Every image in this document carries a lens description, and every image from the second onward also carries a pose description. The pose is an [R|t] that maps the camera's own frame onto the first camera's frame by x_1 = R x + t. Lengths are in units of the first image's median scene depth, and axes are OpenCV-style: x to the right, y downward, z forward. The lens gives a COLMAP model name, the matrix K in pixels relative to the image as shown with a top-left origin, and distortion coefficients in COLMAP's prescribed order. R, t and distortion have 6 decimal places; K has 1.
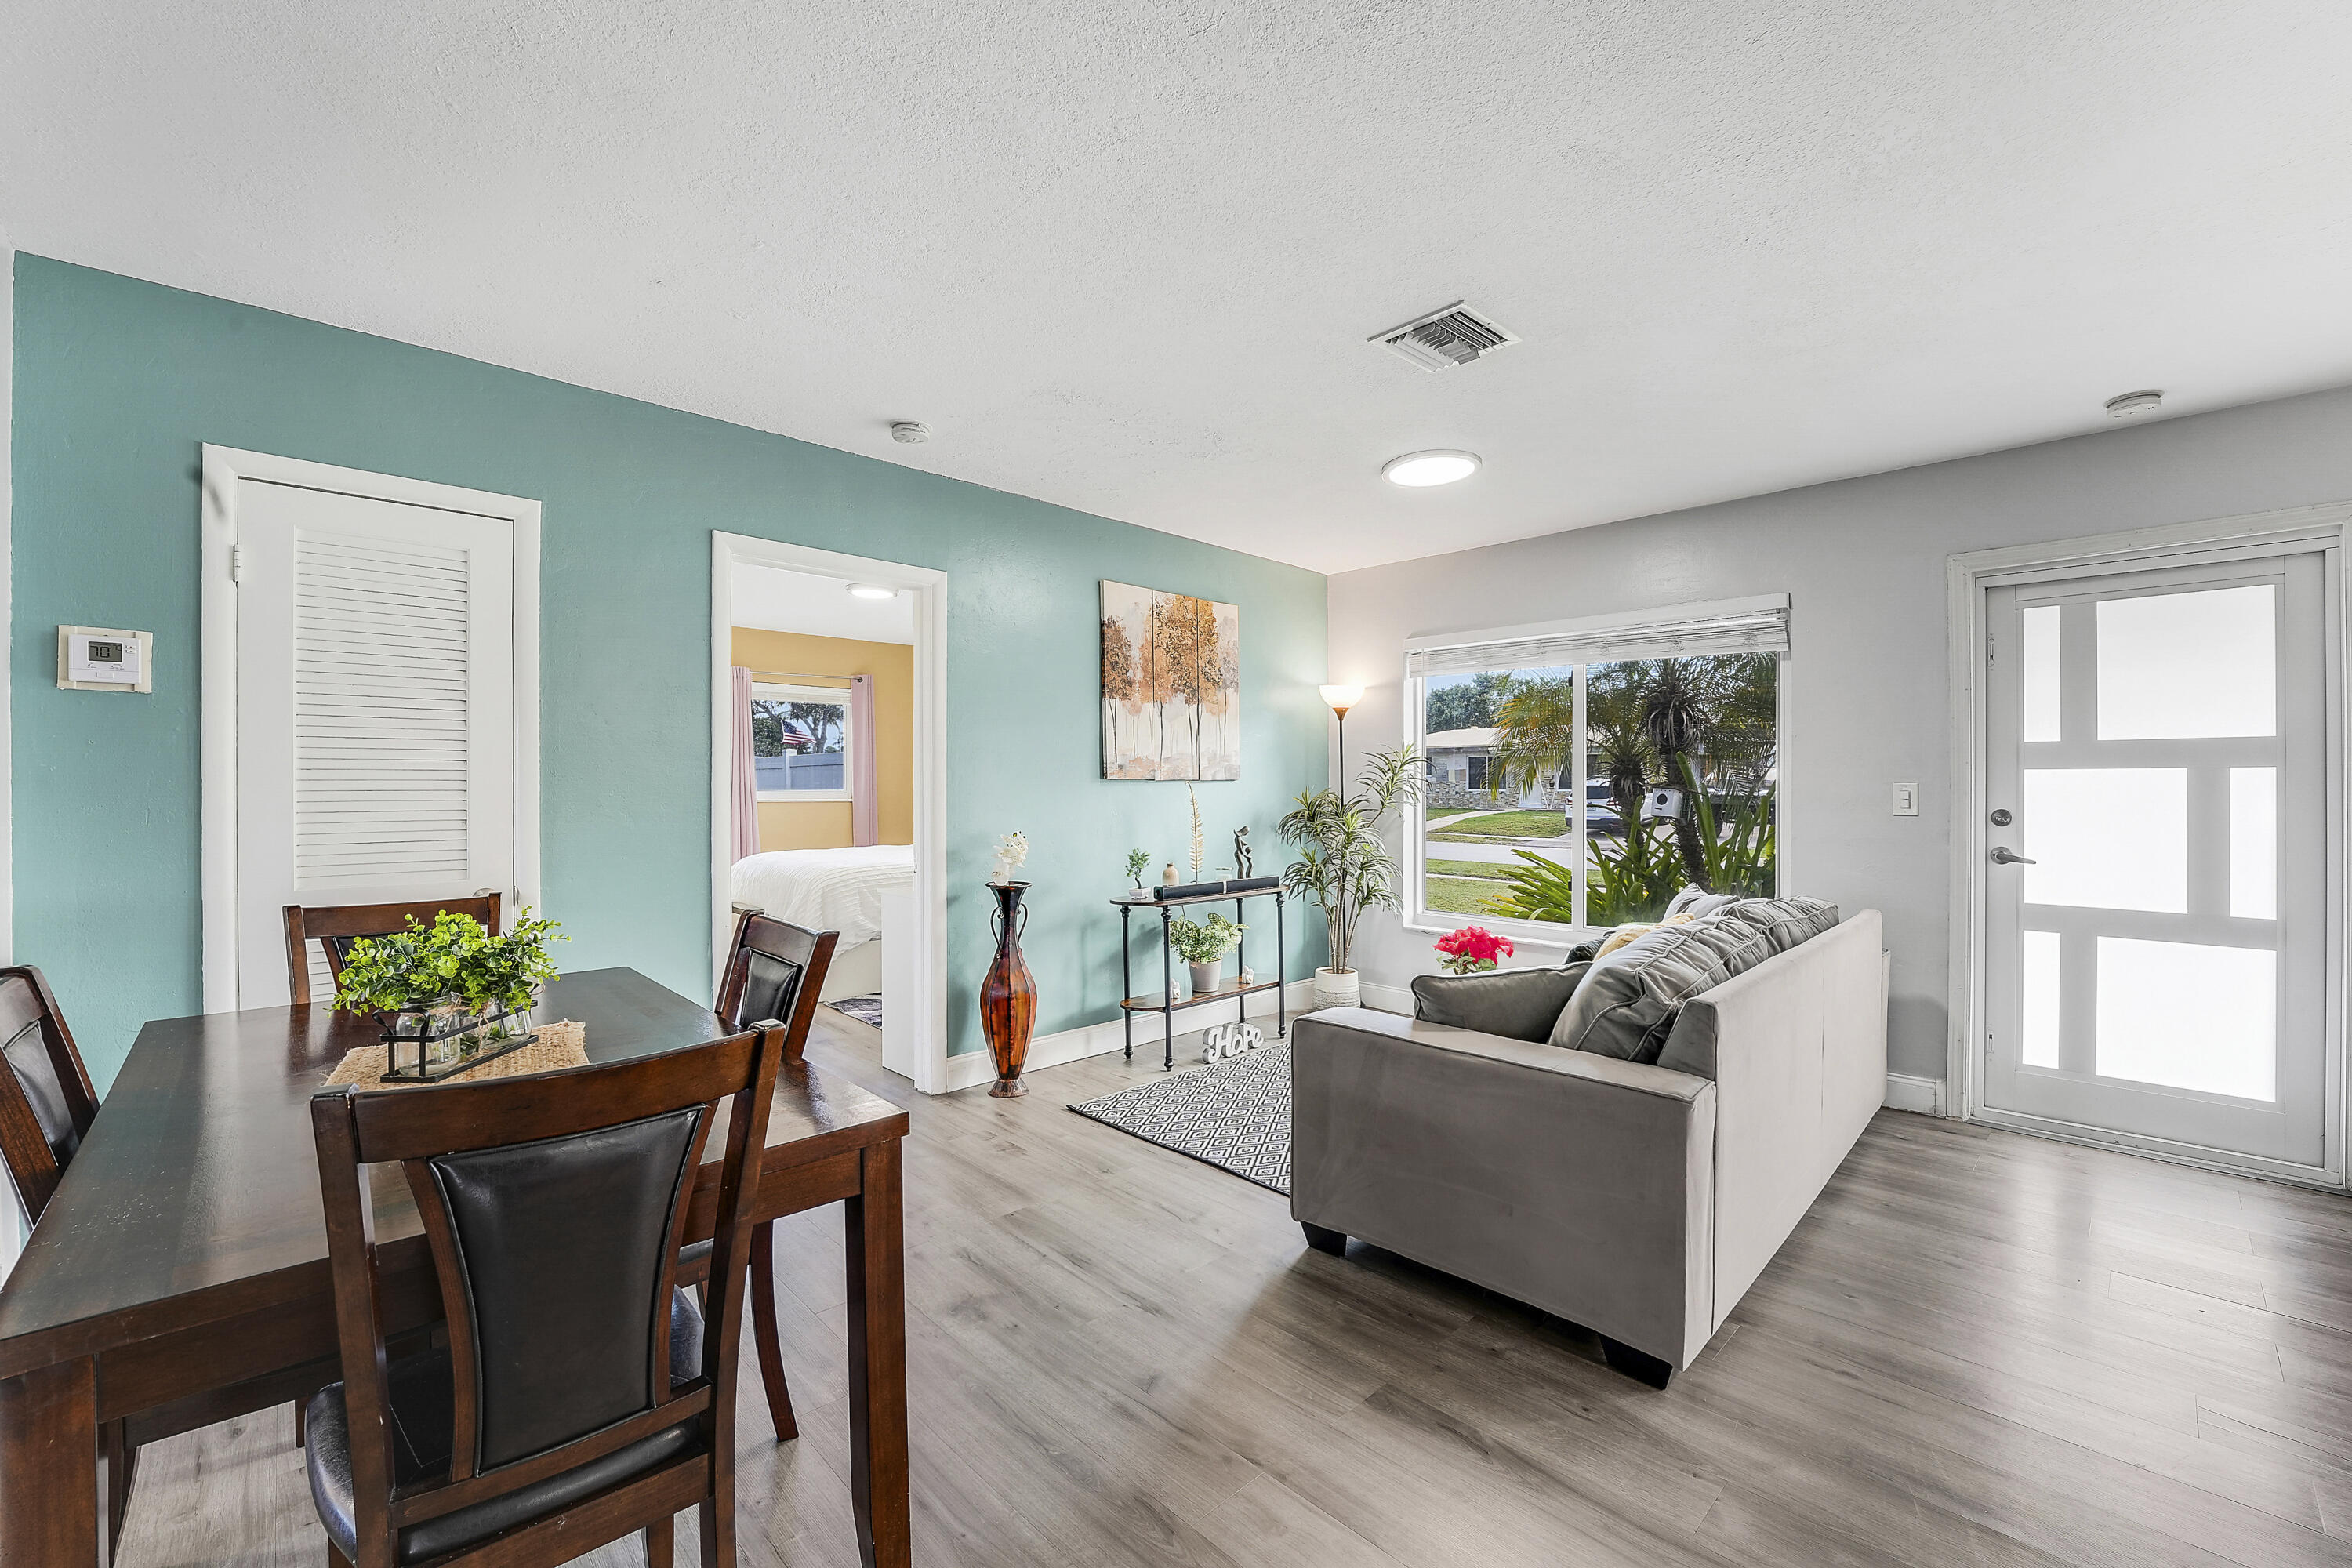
lens RADIAL K [[931.2, 0, 1177.1], [0, 931.2, 787.3], [0, 0, 1]] dist [-0.000464, -0.000036]
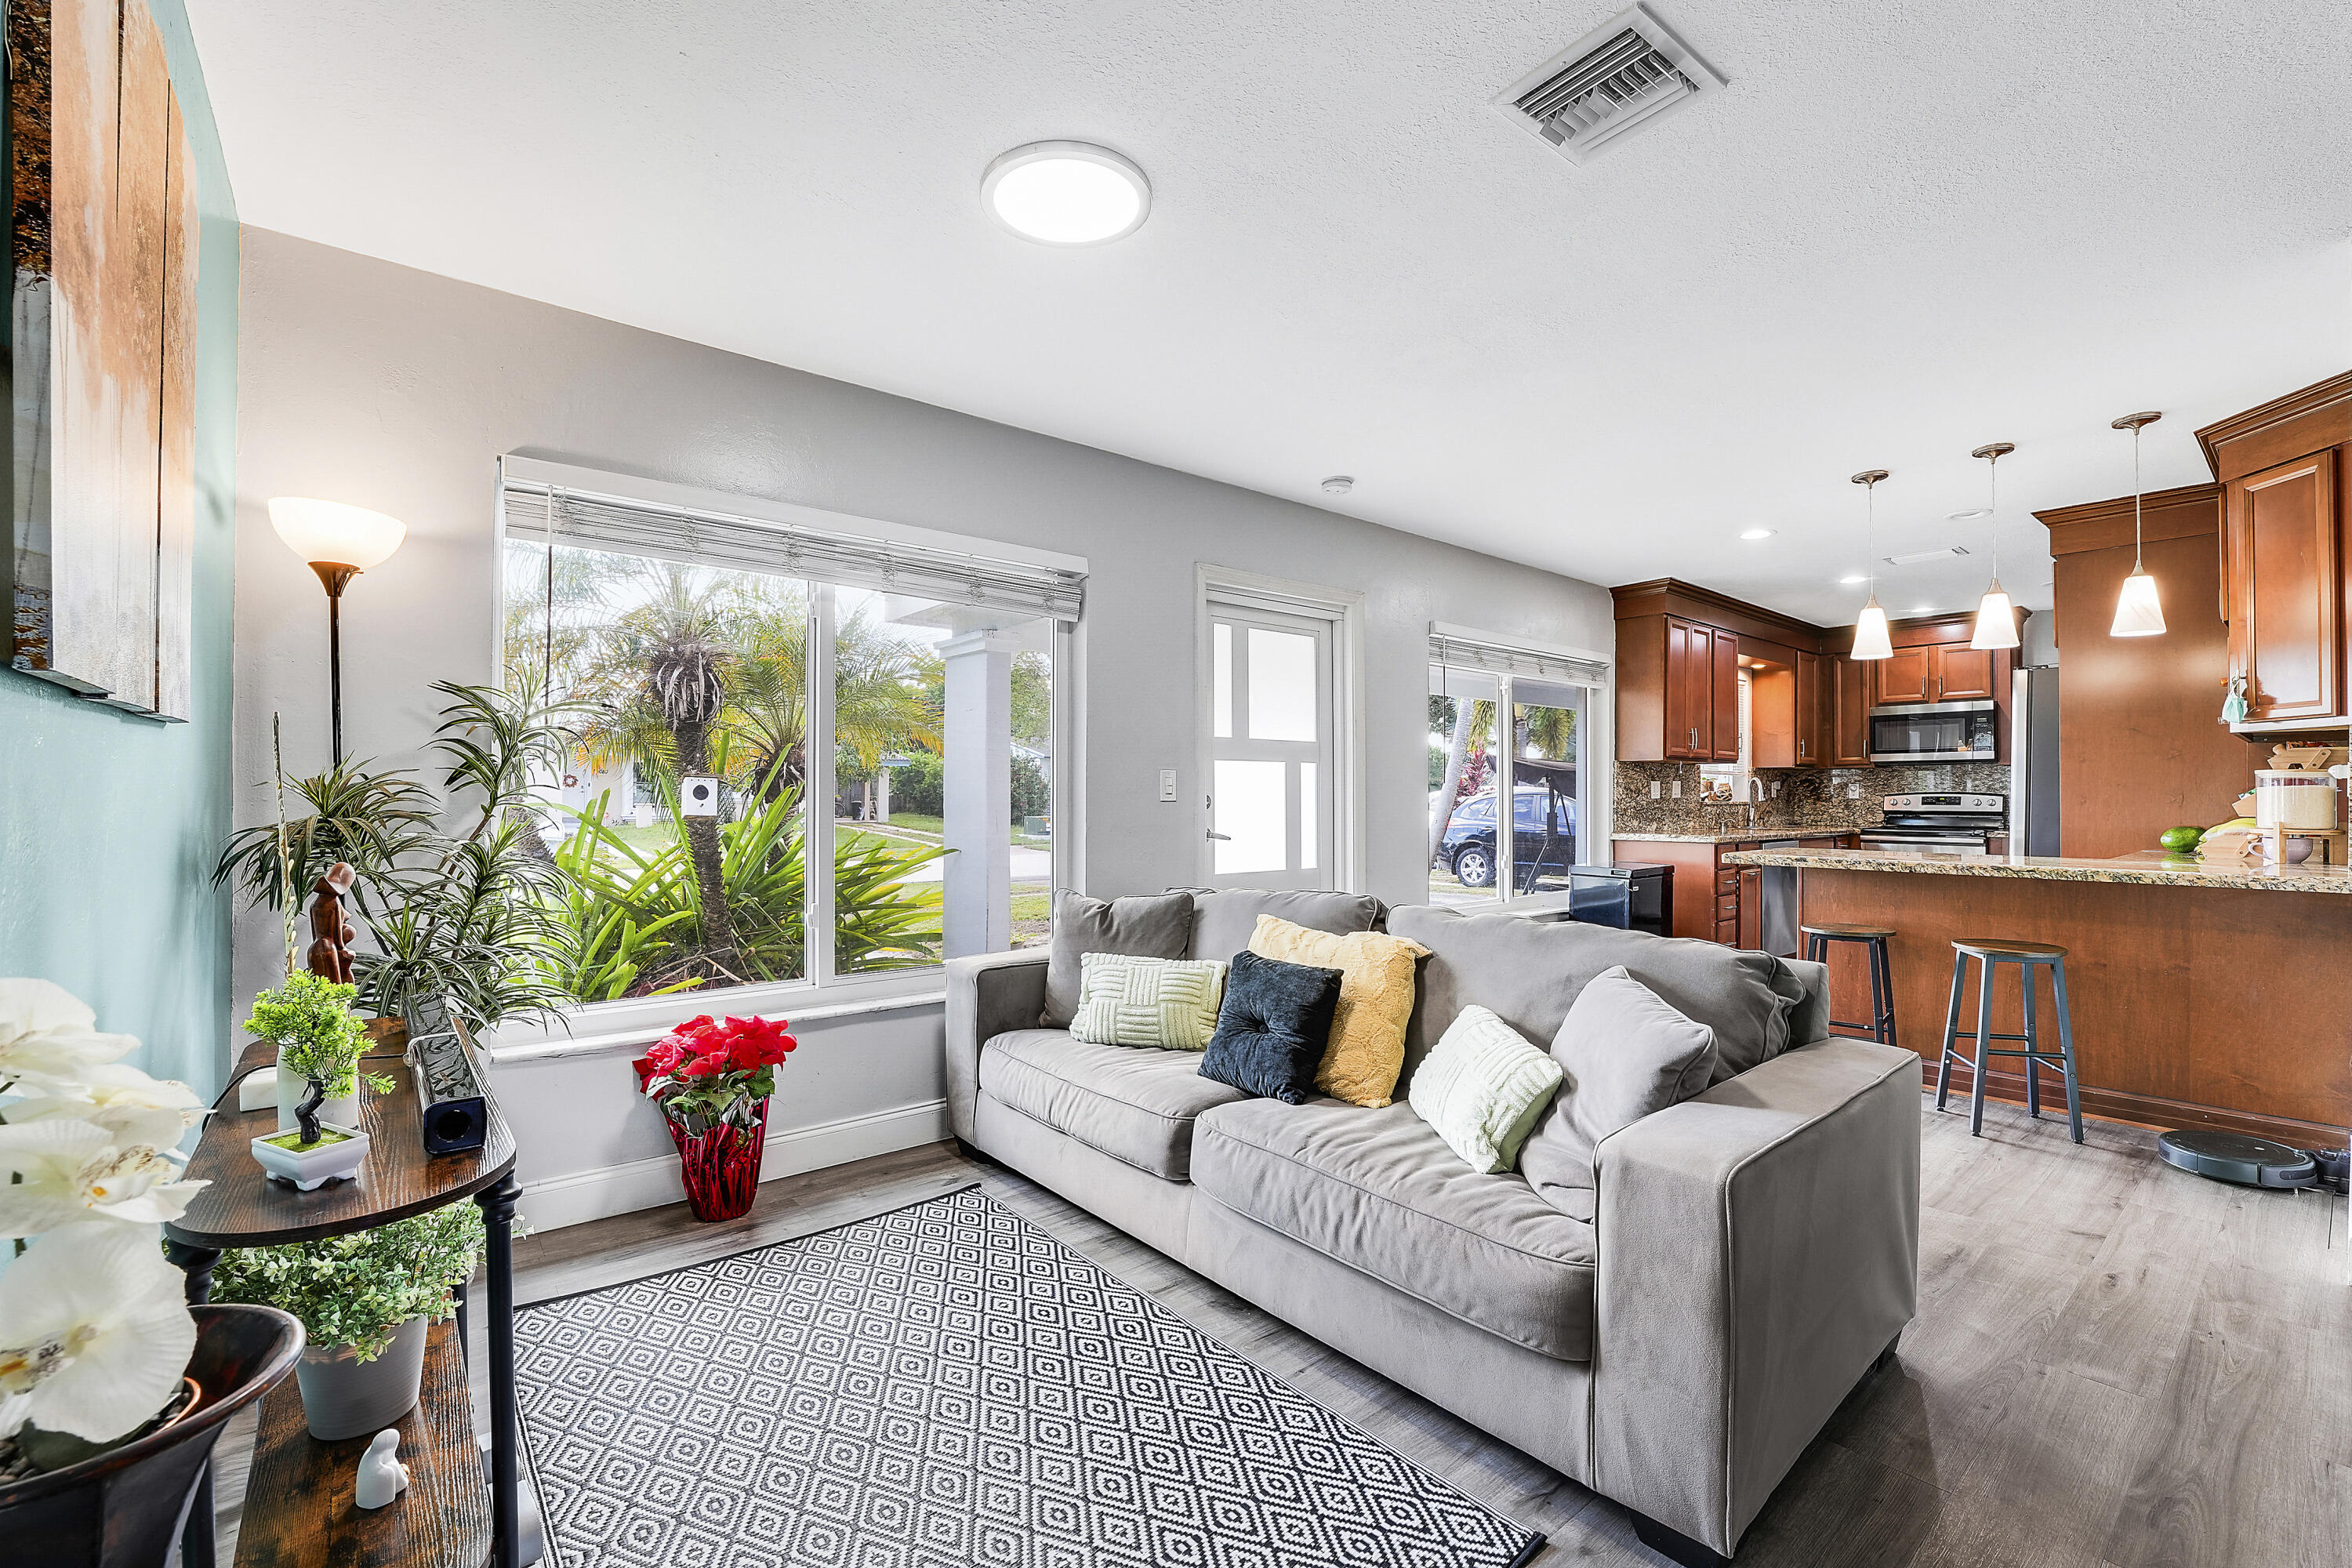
lens RADIAL K [[1001.8, 0, 1177.6], [0, 1001.8, 793.7], [0, 0, 1]] dist [0.002529, 0.000089]
pose [[0.095069, 0.003633, 0.995464, -0.376291], [0.000954, 0.999993, -0.003741, 0.029160], [-0.995470, 0.001306, 0.095065, 0.982409]]
